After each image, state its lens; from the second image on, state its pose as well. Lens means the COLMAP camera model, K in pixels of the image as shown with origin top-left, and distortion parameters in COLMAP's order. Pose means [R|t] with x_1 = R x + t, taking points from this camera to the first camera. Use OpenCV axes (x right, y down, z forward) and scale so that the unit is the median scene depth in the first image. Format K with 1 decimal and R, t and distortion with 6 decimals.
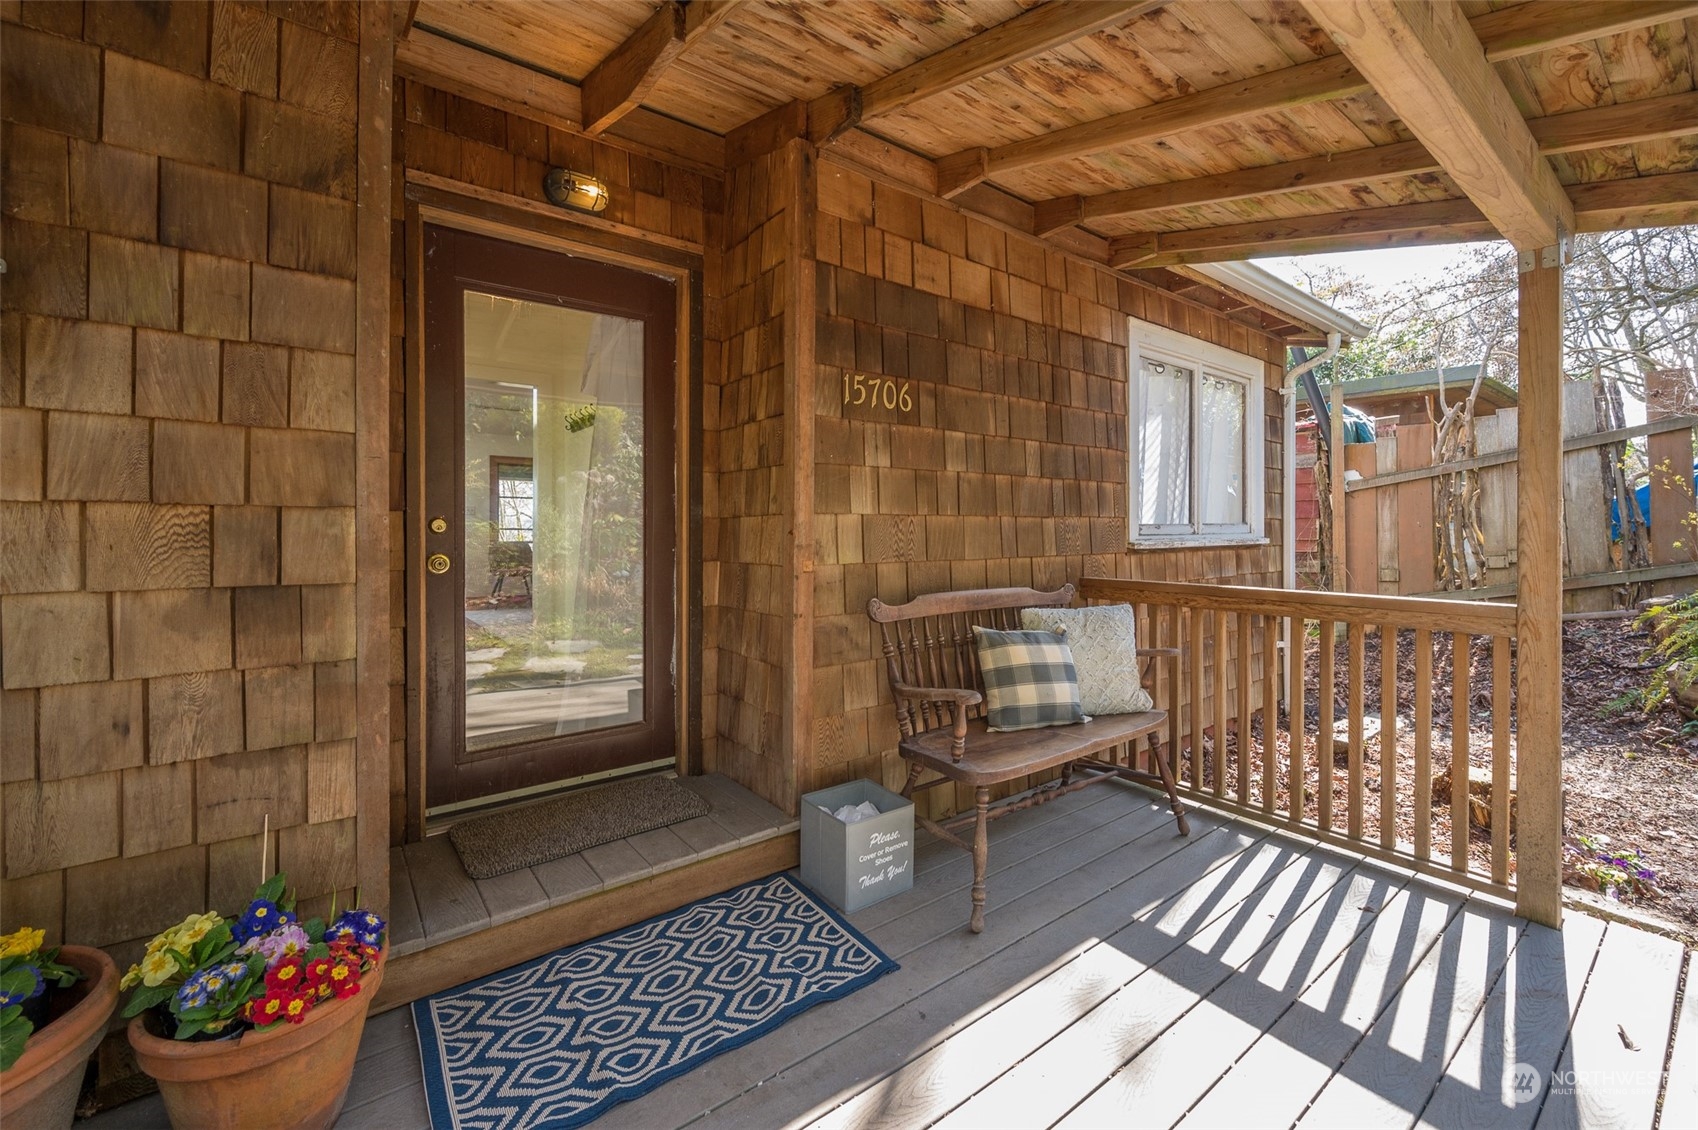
lens RADIAL K [[695.4, 0, 850.2], [0, 695.4, 532.0], [0, 0, 1]] dist [-0.000638, -0.000170]
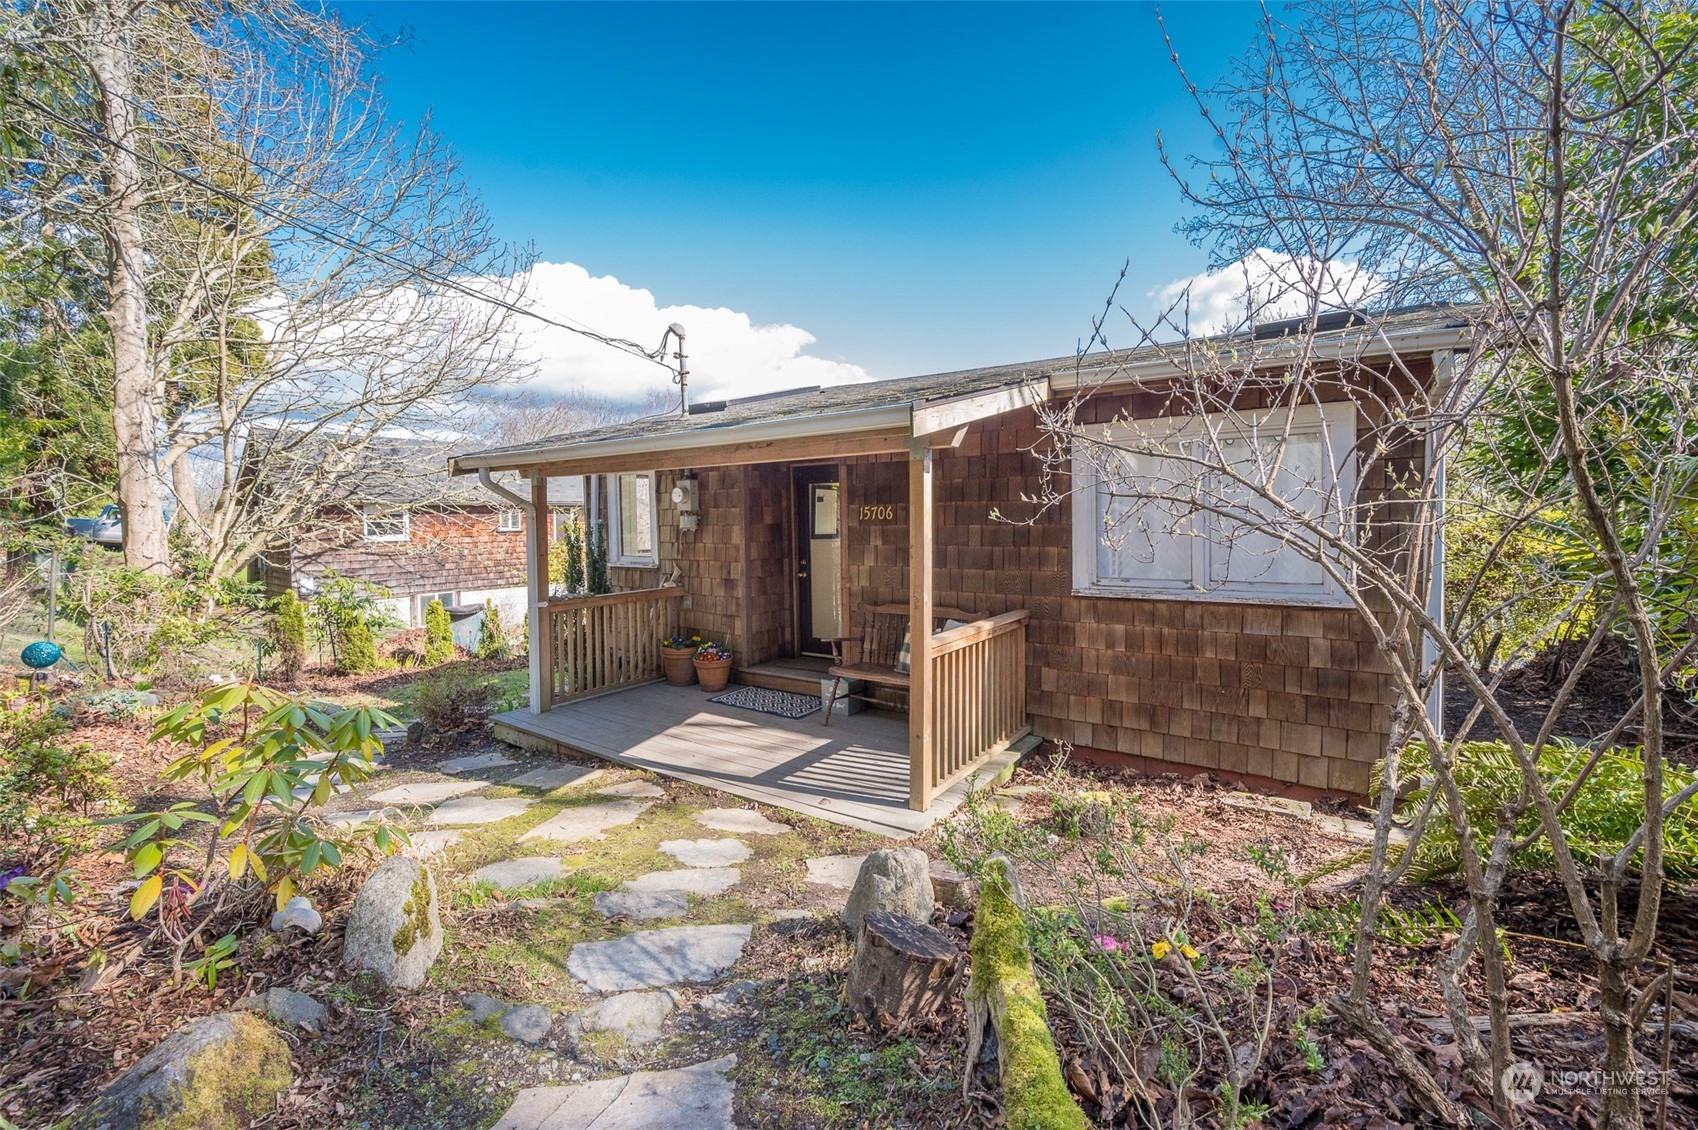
lens RADIAL K [[701.5, 0, 849.0], [0, 701.5, 565.0], [0, 0, 1]] dist [-0.000568, 0.000220]
pose [[0.305352, 0.052808, -0.950774, 3.472890], [0.001047, 0.998442, 0.055791, -0.249399], [0.952239, -0.018032, 0.304821, 0.343476]]
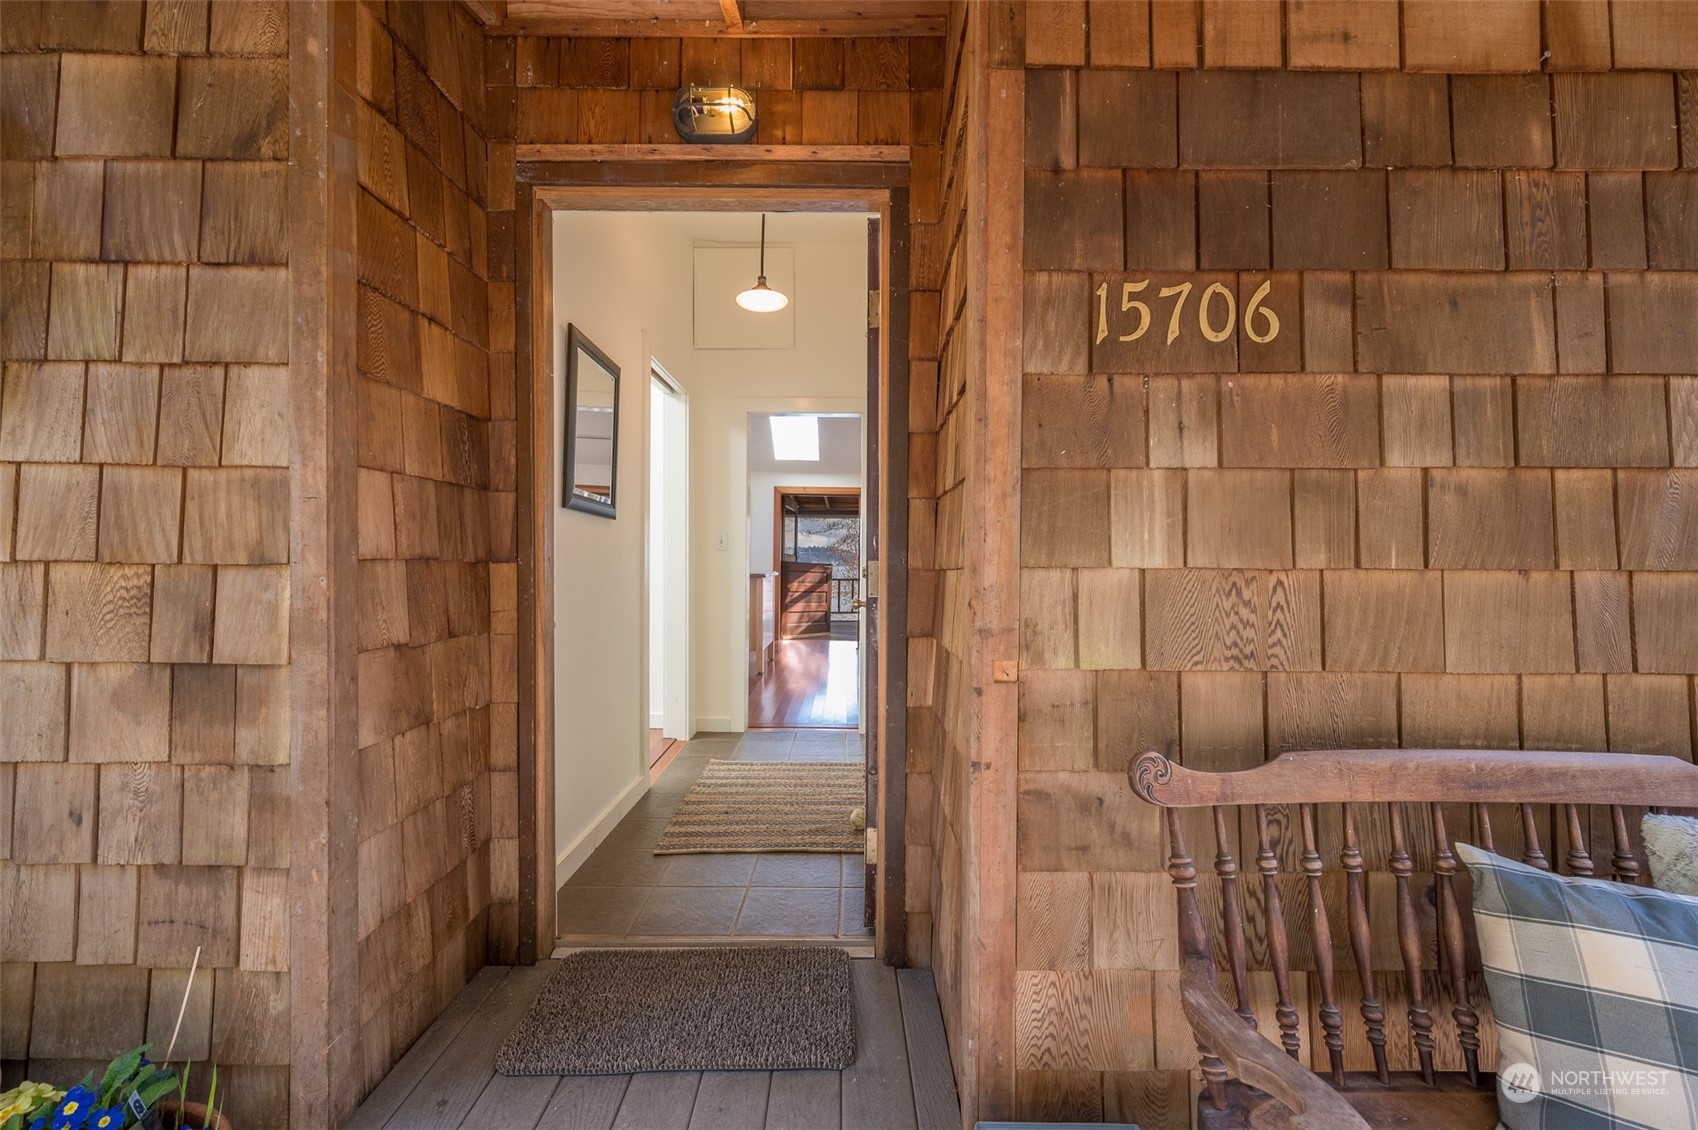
lens RADIAL K [[701.5, 0, 849.0], [0, 701.5, 565.0], [0, 0, 1]] dist [-0.000568, 0.000220]
pose [[0.795040, 0.007517, -0.606510, 0.235803], [-0.008992, 0.999959, 0.000605, -0.041643], [0.606490, 0.004972, 0.795075, 0.763914]]
